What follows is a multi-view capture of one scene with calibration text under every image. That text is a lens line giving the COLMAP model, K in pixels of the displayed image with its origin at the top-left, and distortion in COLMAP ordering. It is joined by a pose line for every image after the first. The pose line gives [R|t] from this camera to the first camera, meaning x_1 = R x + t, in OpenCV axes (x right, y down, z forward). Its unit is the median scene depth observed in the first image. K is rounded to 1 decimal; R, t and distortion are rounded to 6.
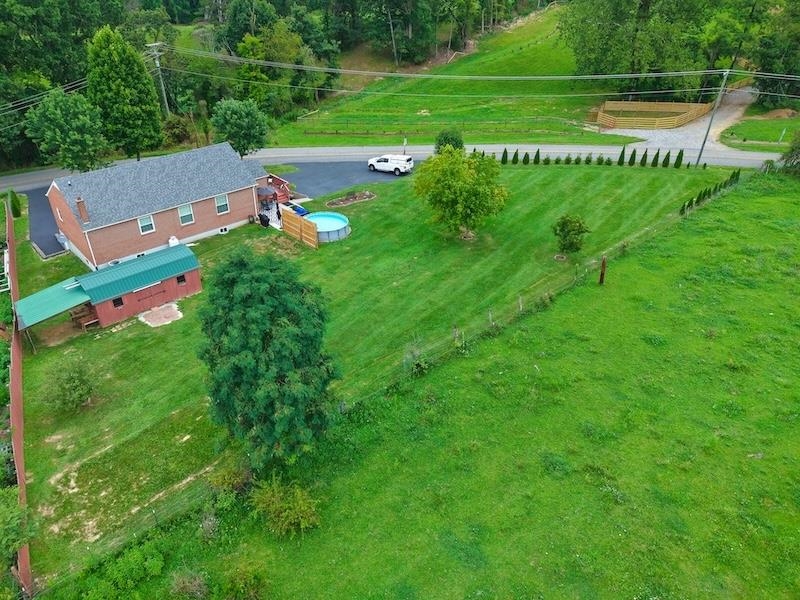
lens RADIAL K [[574.5, 0, 400.0], [0, 574.5, 300.0], [0, 0, 1]] dist [0.007829, 0.000406]
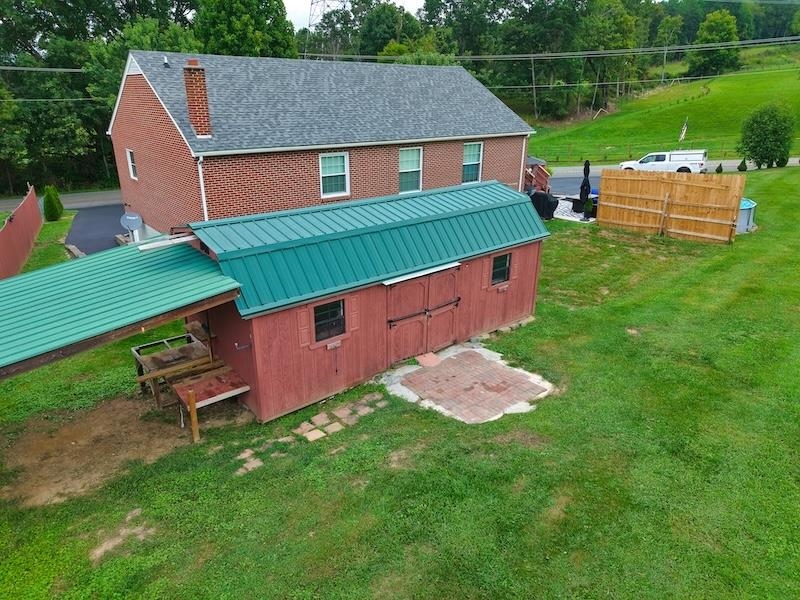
lens RADIAL K [[545.6, 0, 401.1], [0, 545.6, 312.5], [0, 0, 1]] dist [0.002735, 0.000331]
pose [[0.998280, 0.004782, -0.058439, -0.424423], [-0.015442, 0.982925, -0.183360, 0.041979], [0.056564, 0.183947, 0.981307, 0.733399]]
